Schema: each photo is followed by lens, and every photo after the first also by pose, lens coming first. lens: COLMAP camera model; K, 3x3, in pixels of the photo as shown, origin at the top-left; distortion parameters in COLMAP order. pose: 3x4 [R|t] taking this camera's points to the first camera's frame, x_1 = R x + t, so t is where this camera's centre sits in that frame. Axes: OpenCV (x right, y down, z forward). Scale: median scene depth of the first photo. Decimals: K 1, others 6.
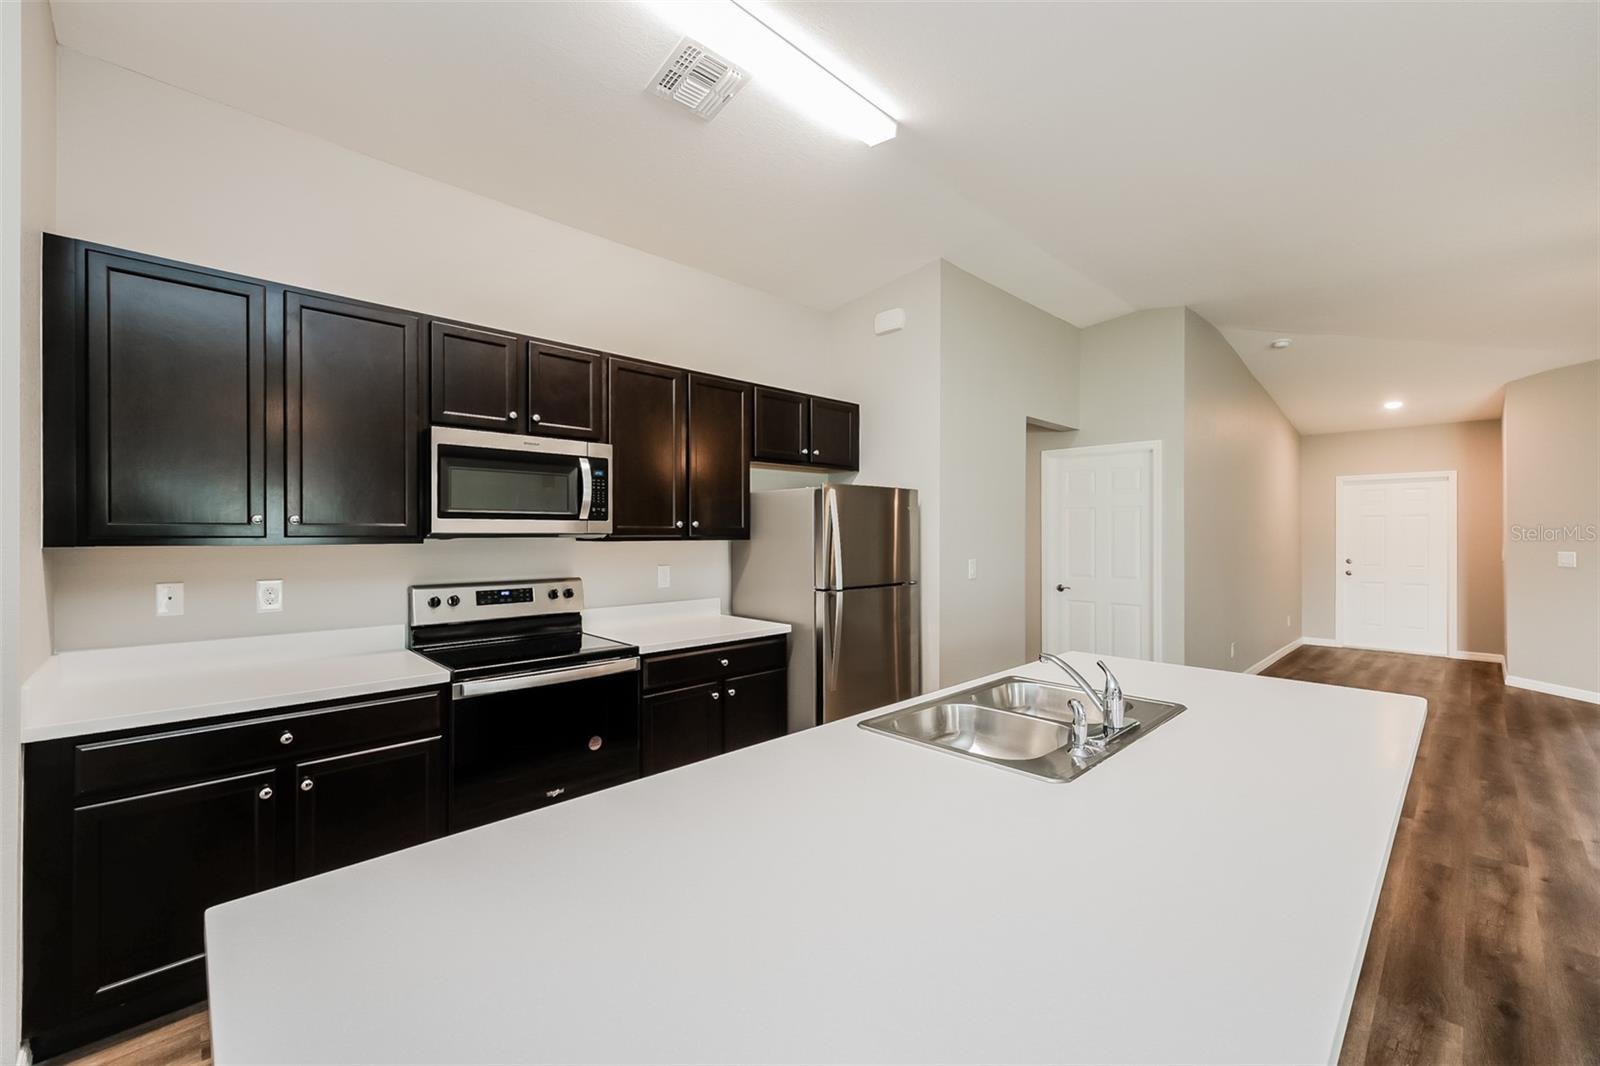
lens RADIAL K [[641.1, 0, 802.0], [0, 641.1, 538.3], [0, 0, 1]] dist [0.003489, 0.000251]
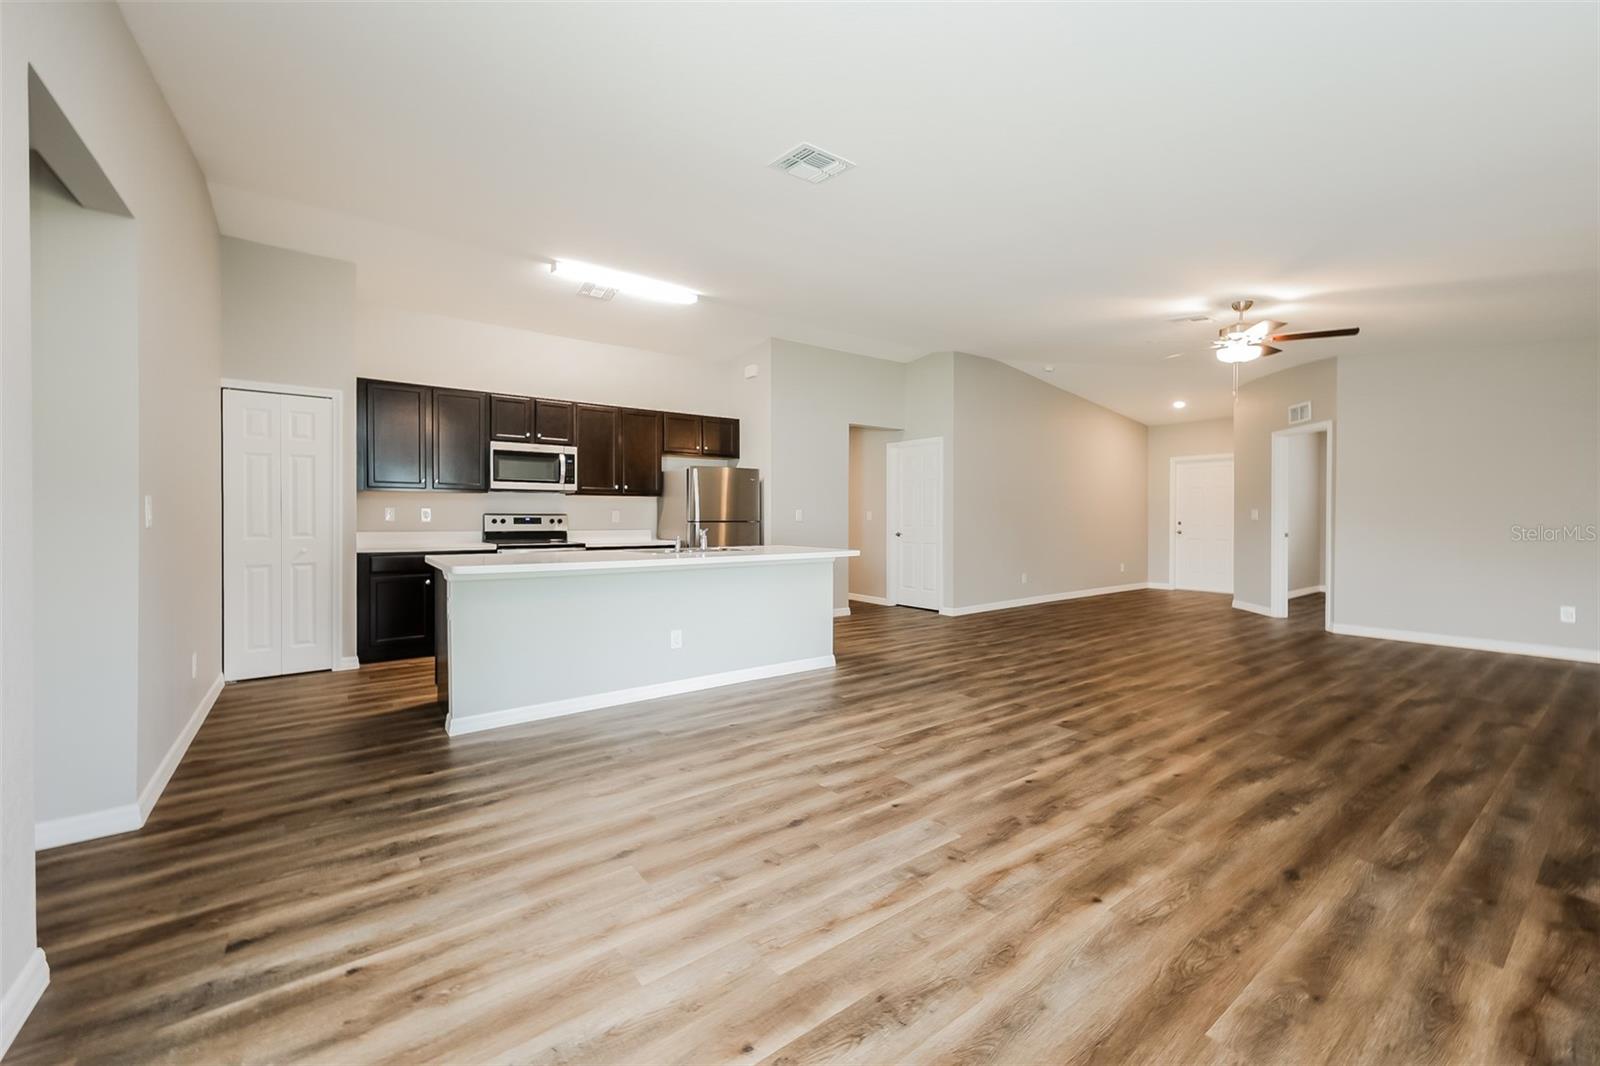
lens RADIAL K [[632.8, 0, 805.2], [0, 632.8, 521.4], [0, 0, 1]] dist [0.012571, 0.000251]
pose [[0.992290, 0.001904, -0.123922, 0.655828], [-0.002359, 0.999991, -0.003522, 0.092864], [0.123914, 0.003787, 0.992286, -0.890691]]
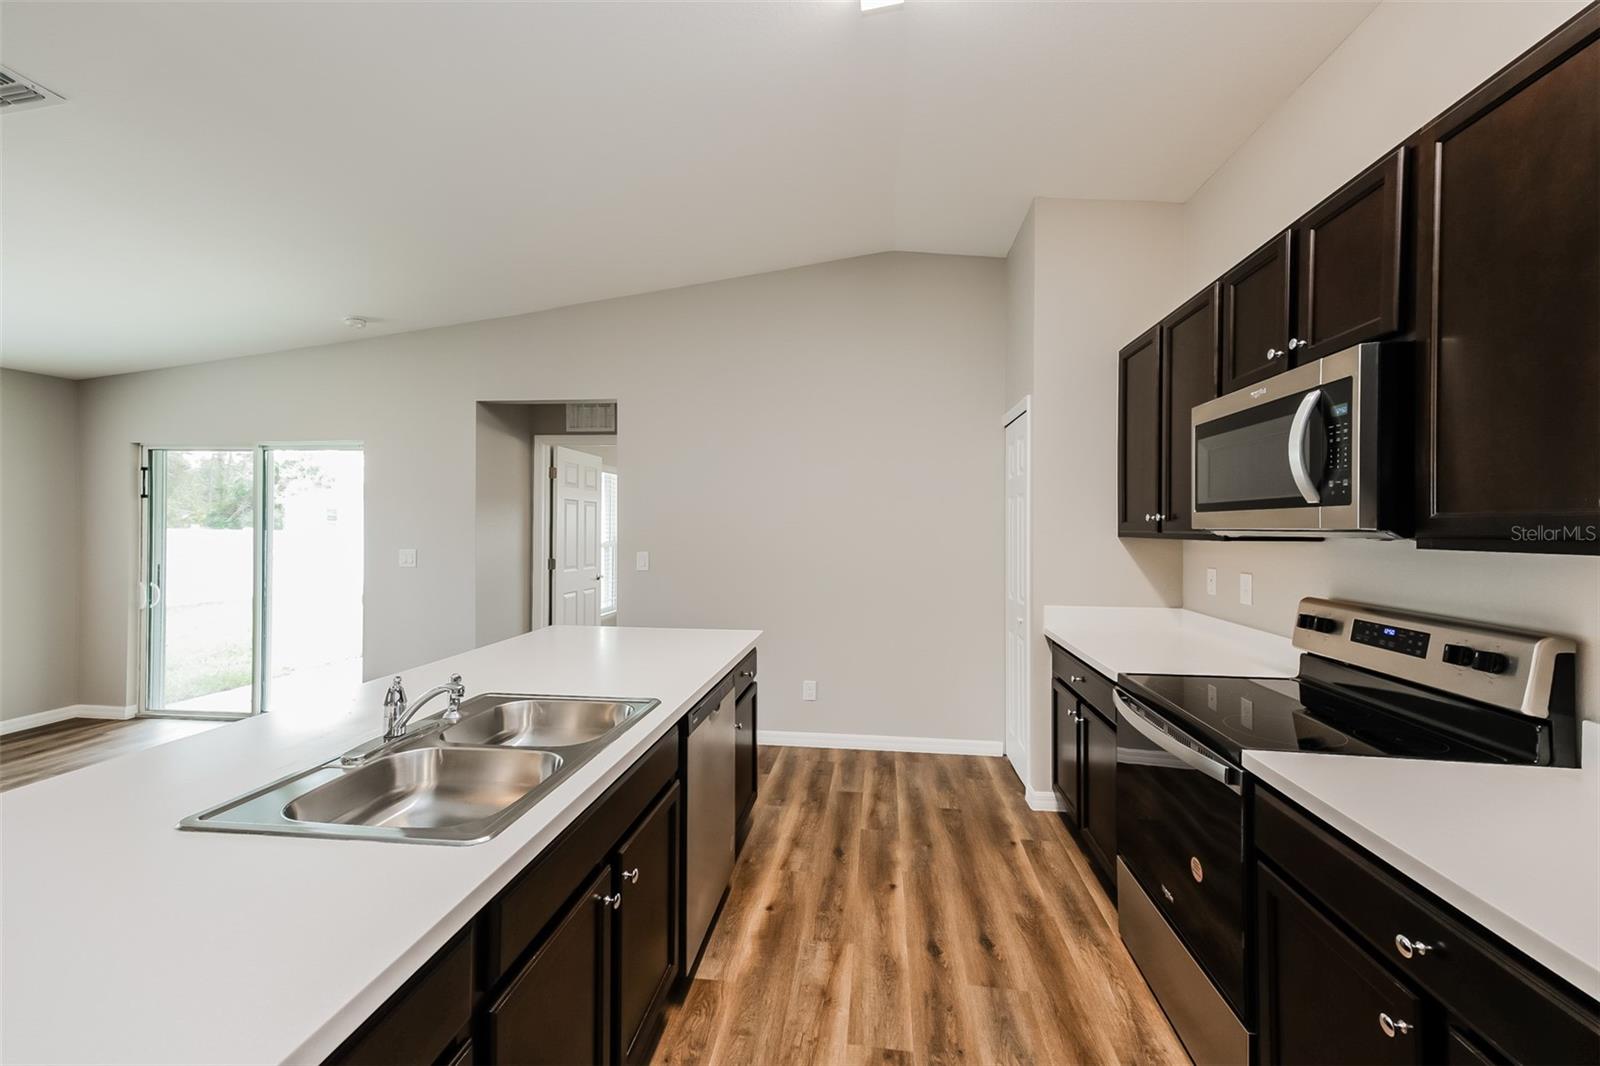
lens RADIAL K [[632.8, 0, 805.2], [0, 632.8, 521.4], [0, 0, 1]] dist [0.012571, 0.000251]
pose [[-0.769486, -0.008122, -0.638612, 0.314620], [-0.007252, 0.999966, -0.003979, -0.009895], [0.638622, 0.001570, -0.769519, 1.055359]]
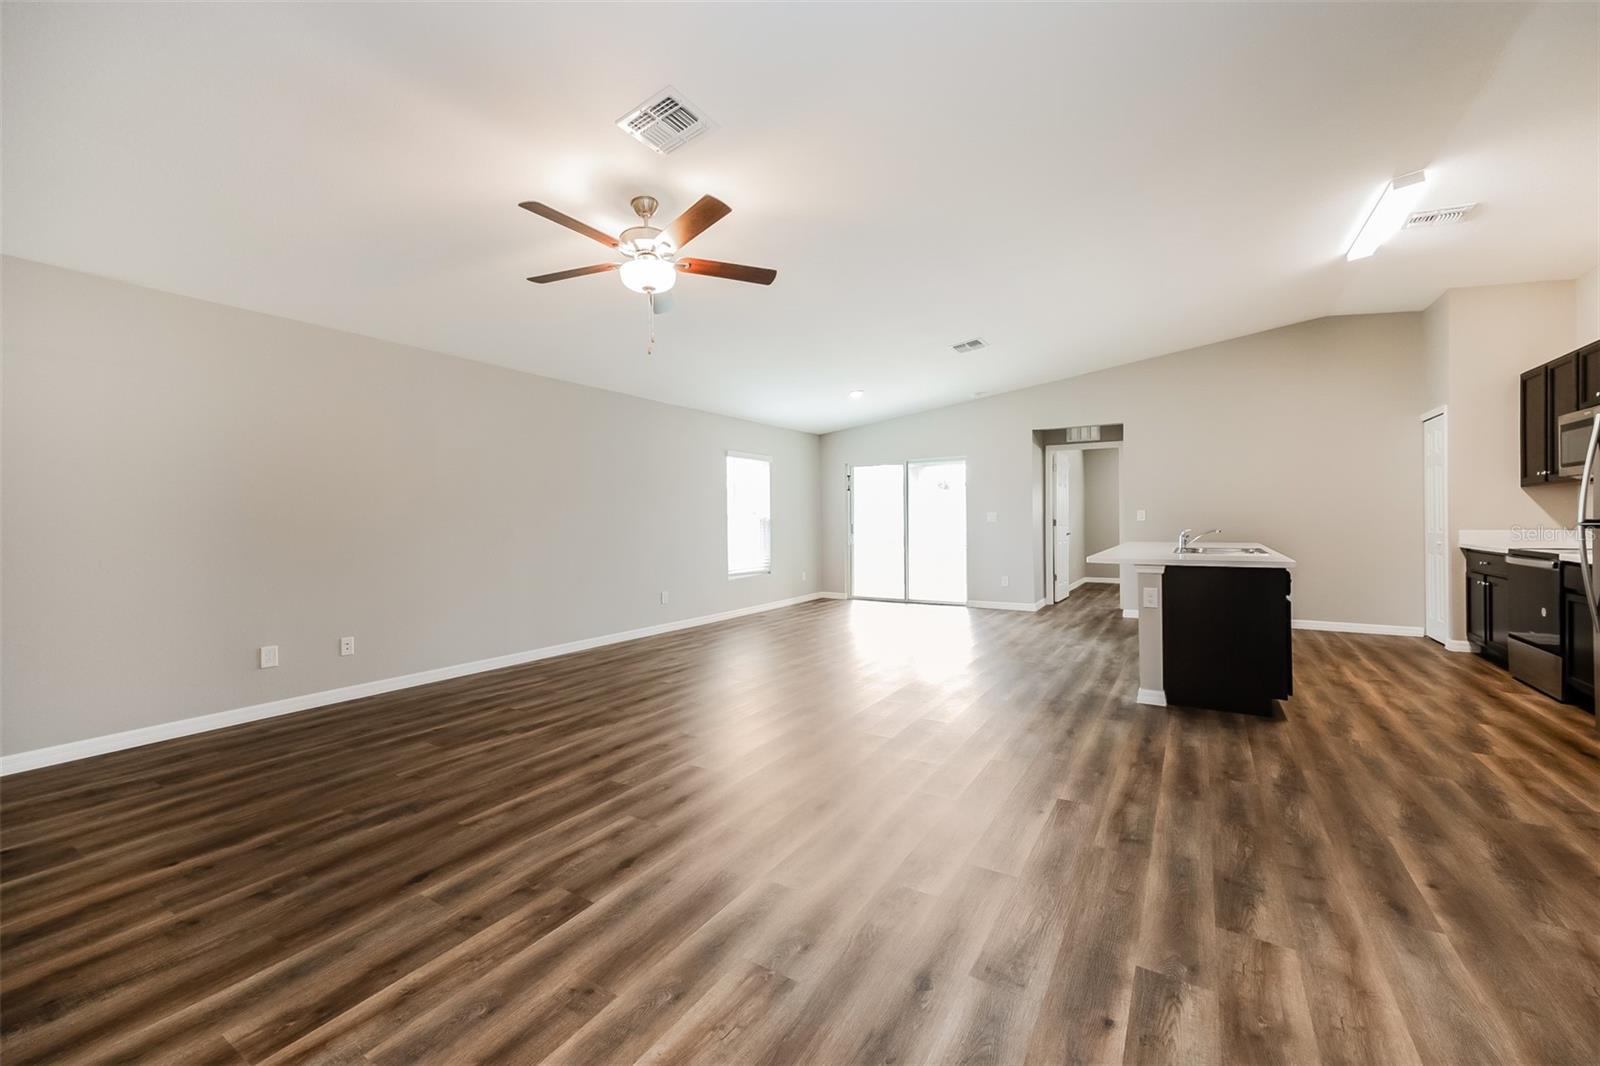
lens RADIAL K [[632.8, 0, 805.2], [0, 632.8, 521.4], [0, 0, 1]] dist [0.012571, 0.000251]
pose [[-0.967601, 0.013684, -0.252112, 1.482046], [0.011942, 0.999893, 0.008441, 0.057772], [0.252201, 0.005157, -0.967661, 1.728988]]
